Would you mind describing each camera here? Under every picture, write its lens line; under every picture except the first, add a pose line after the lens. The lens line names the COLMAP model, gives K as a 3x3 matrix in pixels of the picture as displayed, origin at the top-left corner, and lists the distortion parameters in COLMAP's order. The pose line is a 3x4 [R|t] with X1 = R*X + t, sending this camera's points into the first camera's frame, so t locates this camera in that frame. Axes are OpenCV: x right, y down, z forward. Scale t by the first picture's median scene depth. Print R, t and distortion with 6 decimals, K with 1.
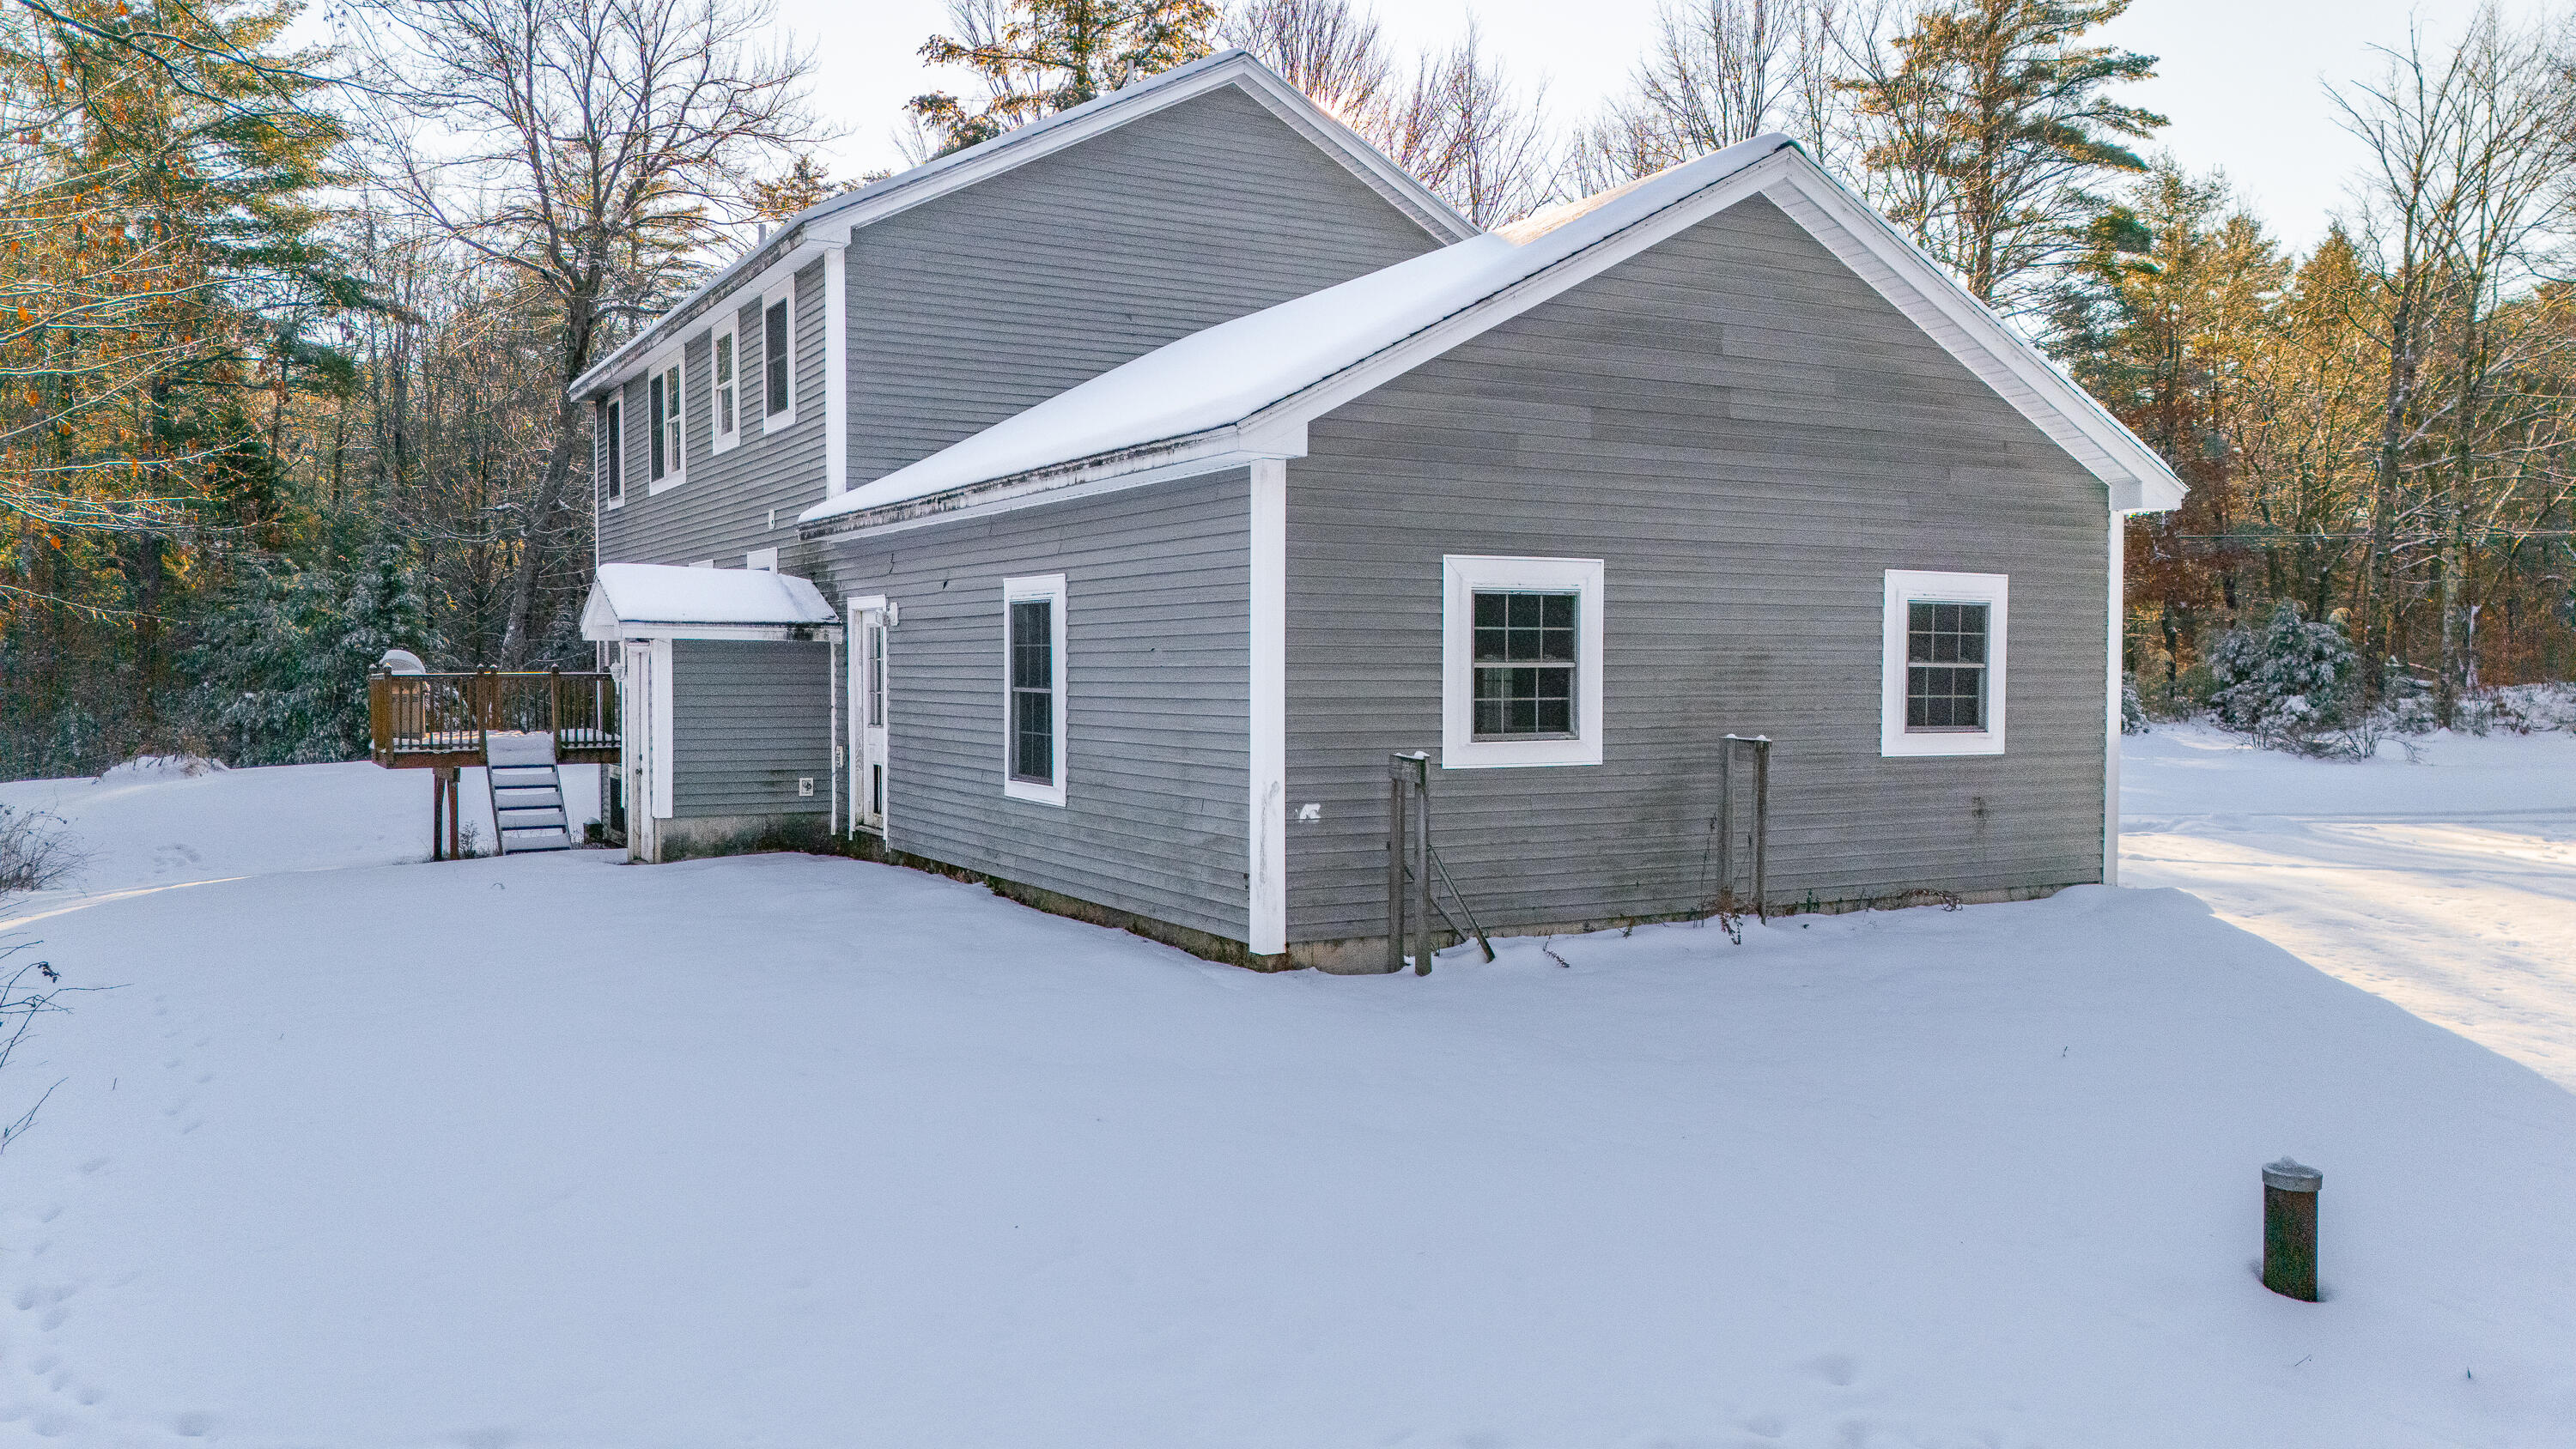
lens RADIAL K [[1868.2, 0, 1290.3], [0, 1868.2, 719.6], [0, 0, 1]] dist [0.092602, -0.087352]
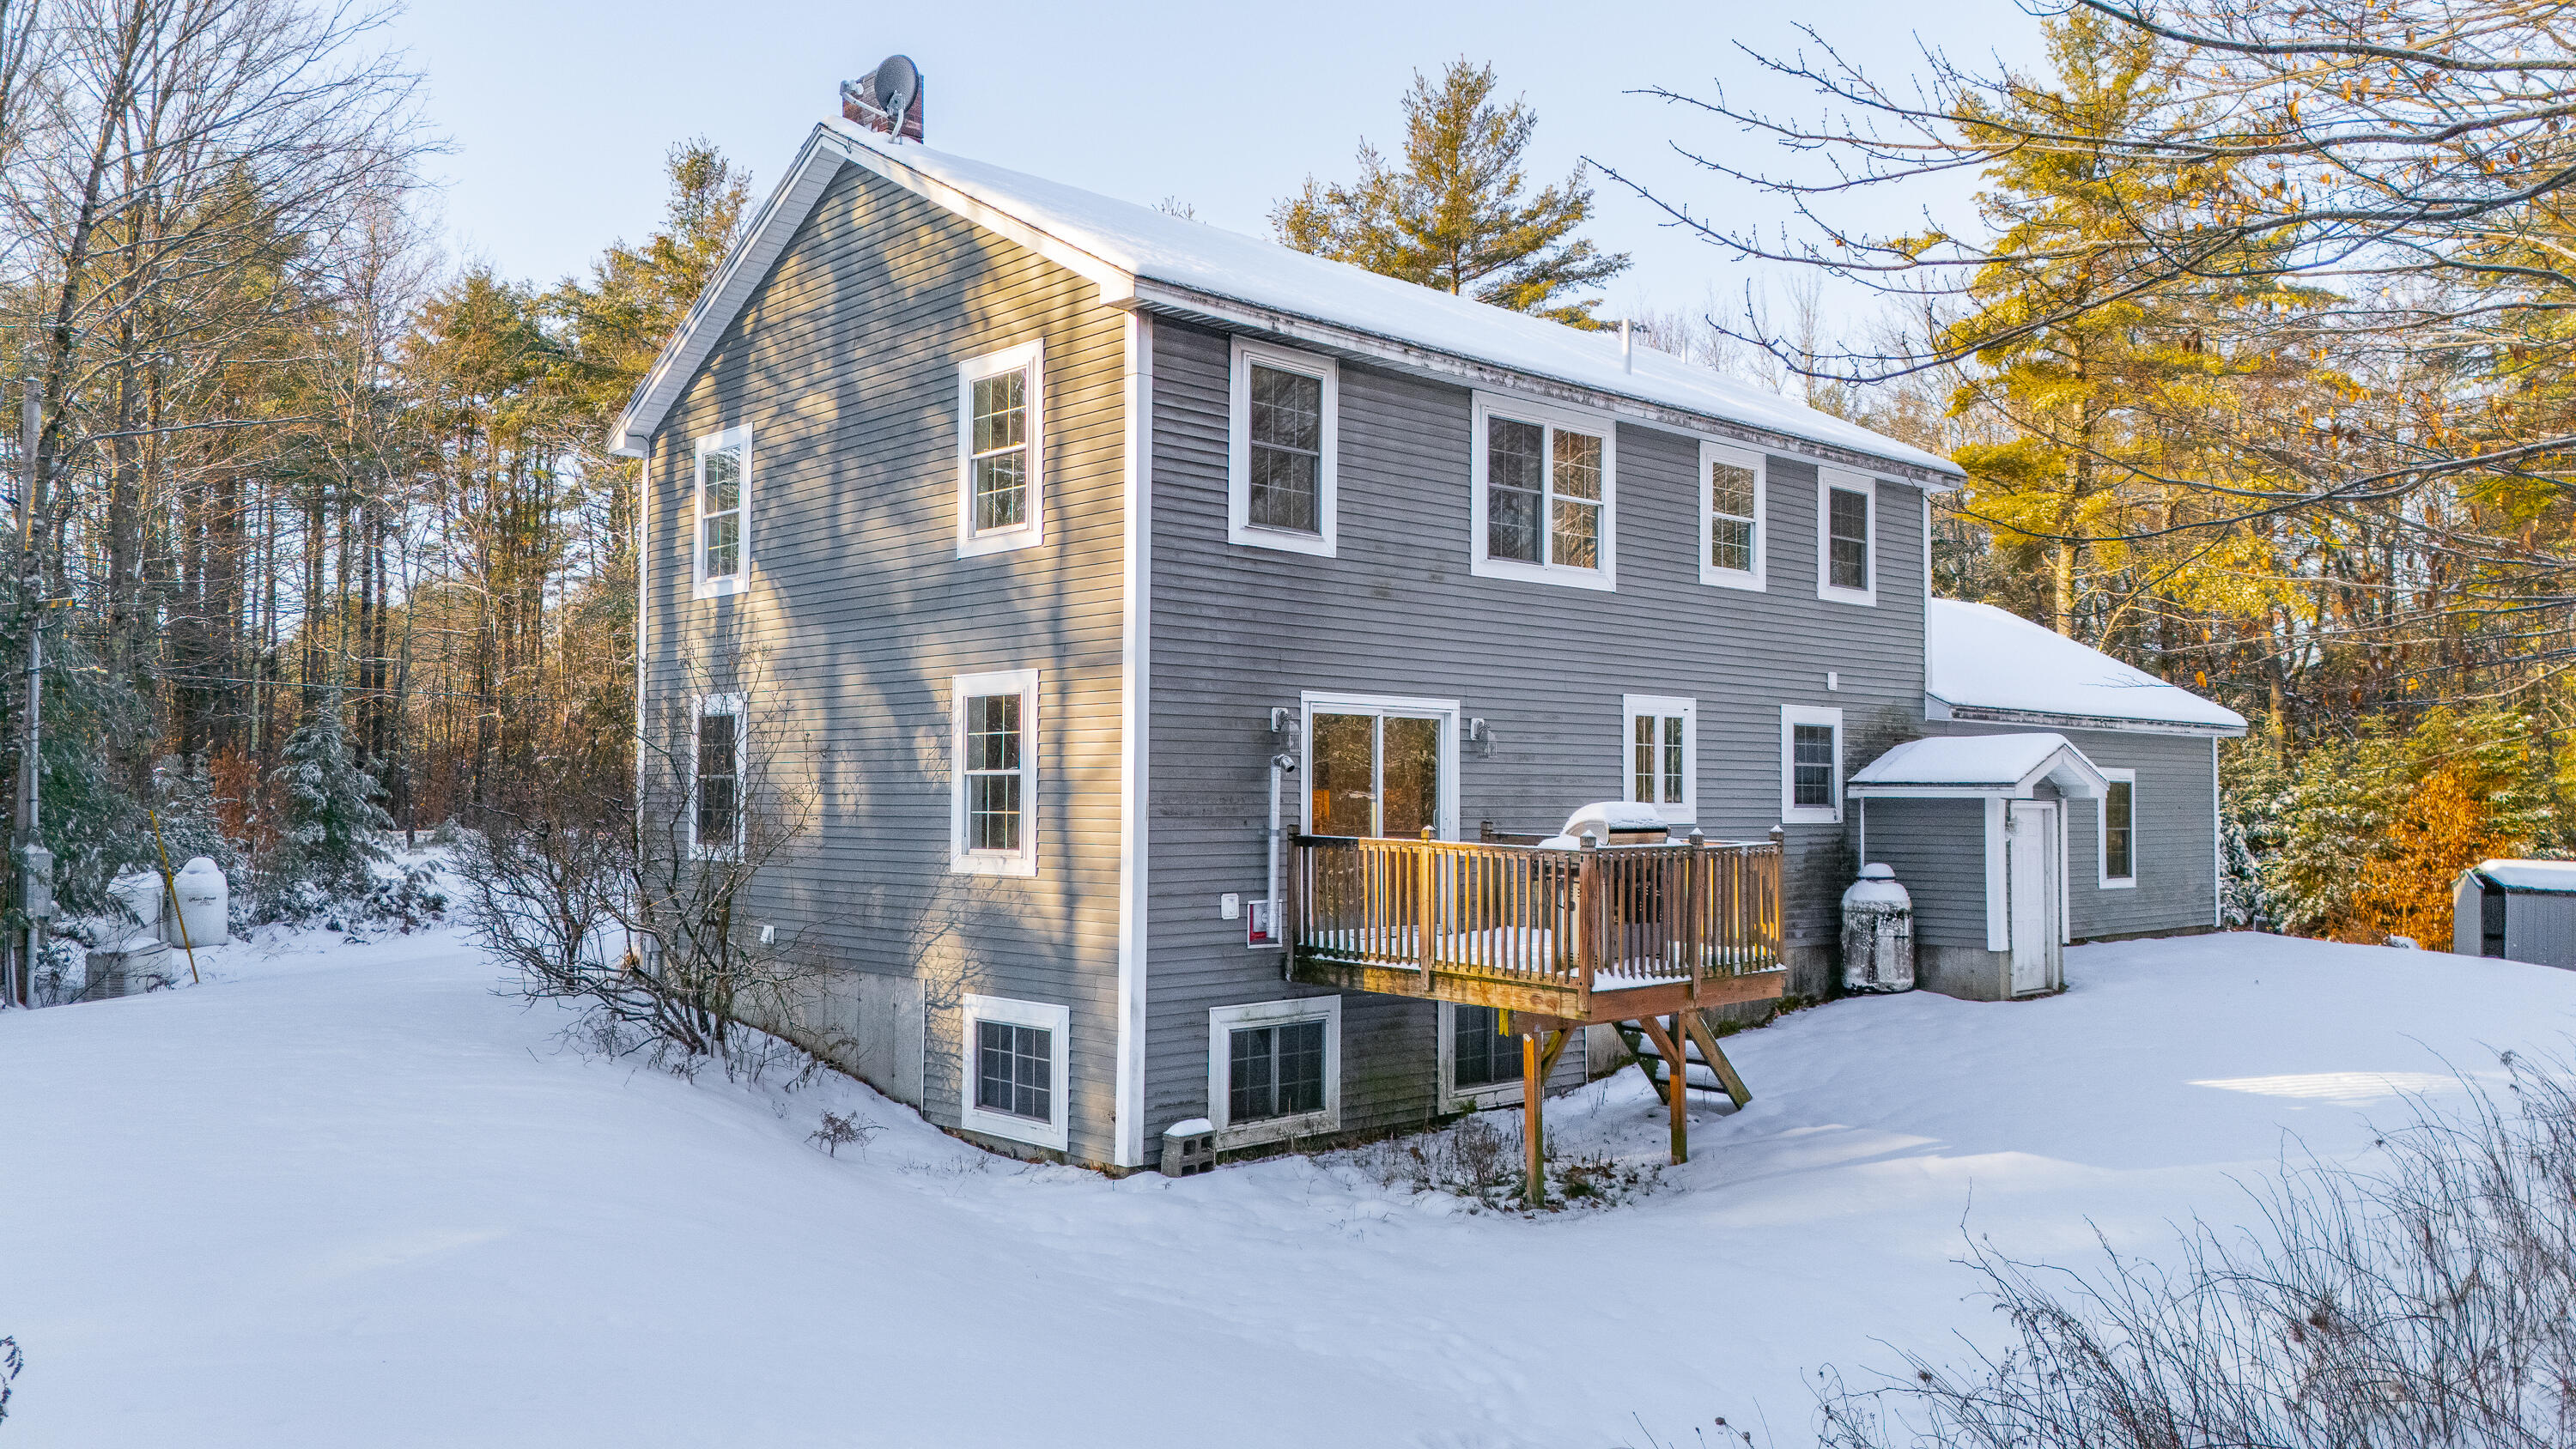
lens RADIAL K [[1876.7, 0, 1276.1], [0, 1876.7, 731.7], [0, 0, 1]] dist [0.087392, -0.087559]
pose [[-0.228843, 0.038004, 0.972721, -1.399634], [0.028438, 0.999072, -0.032343, -0.059759], [-0.973048, 0.020261, -0.229711, 1.753463]]
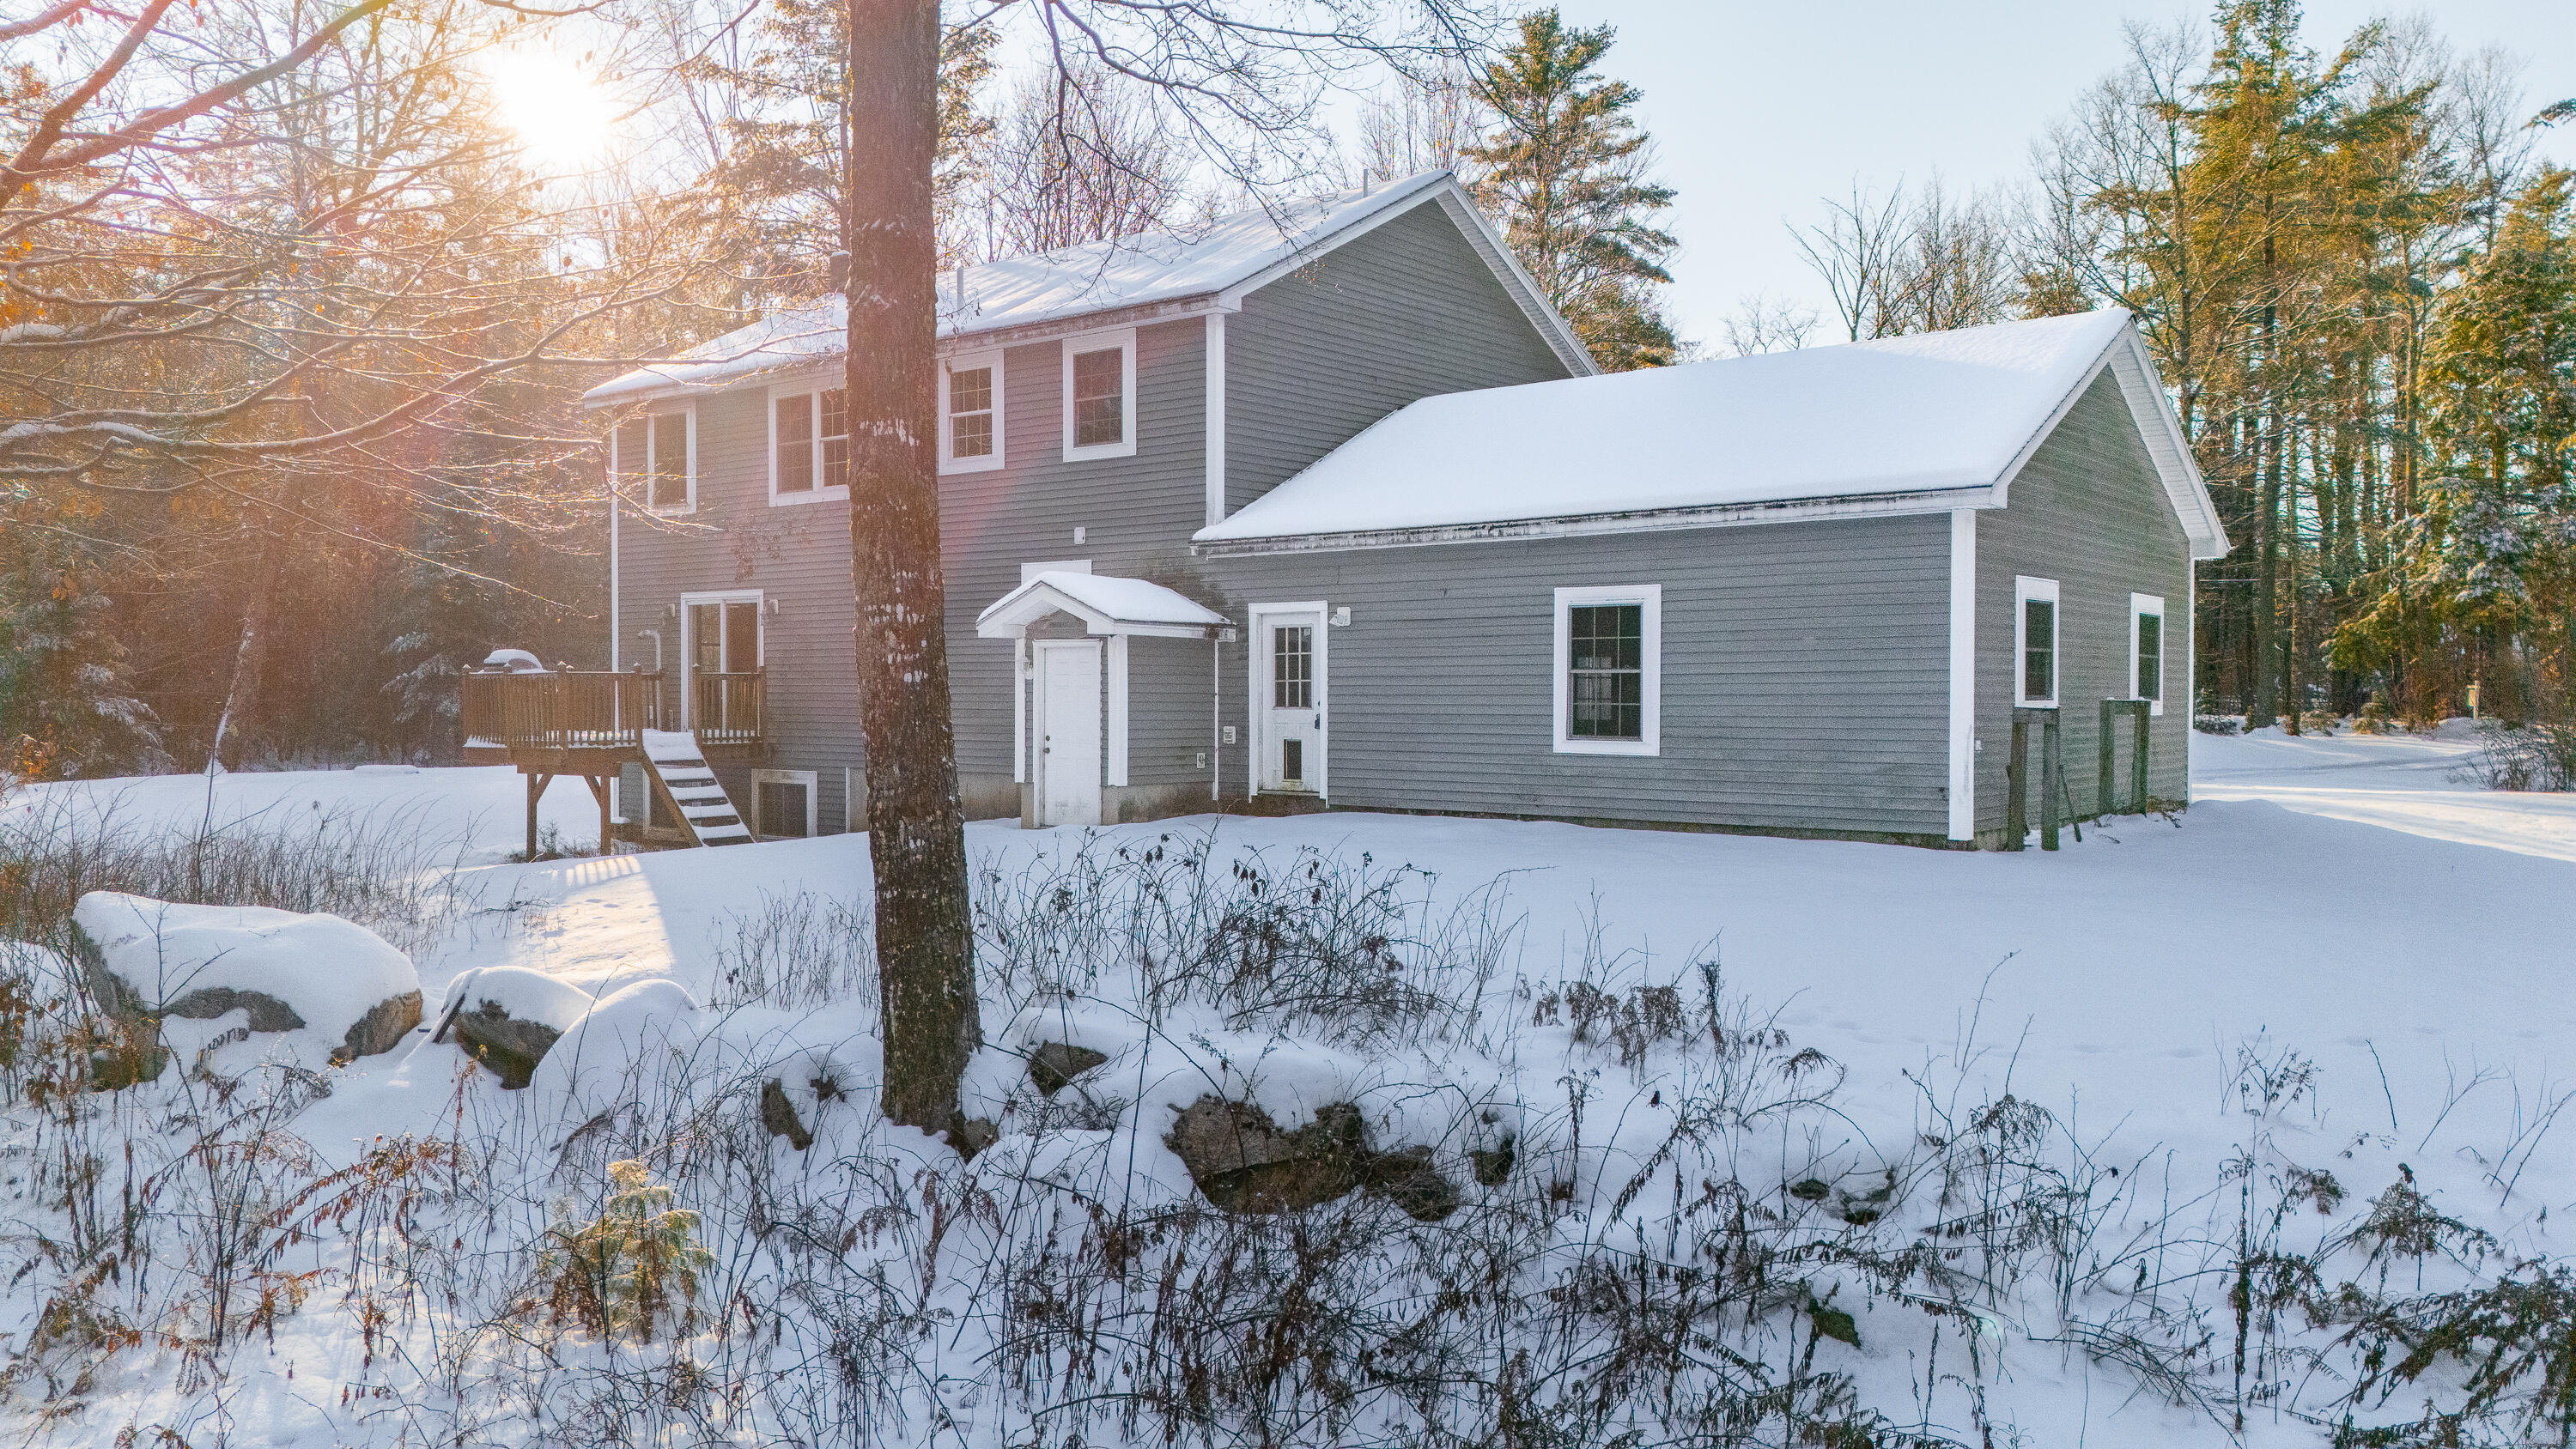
lens RADIAL K [[1876.7, 0, 1280.5], [0, 1876.7, 704.2], [0, 0, 1]] dist [0.087392, -0.087559]
pose [[0.931647, -0.003094, 0.363353, -0.655672], [0.011639, 0.999705, -0.021332, 0.026337], [-0.363179, 0.024103, 0.931407, -0.129797]]
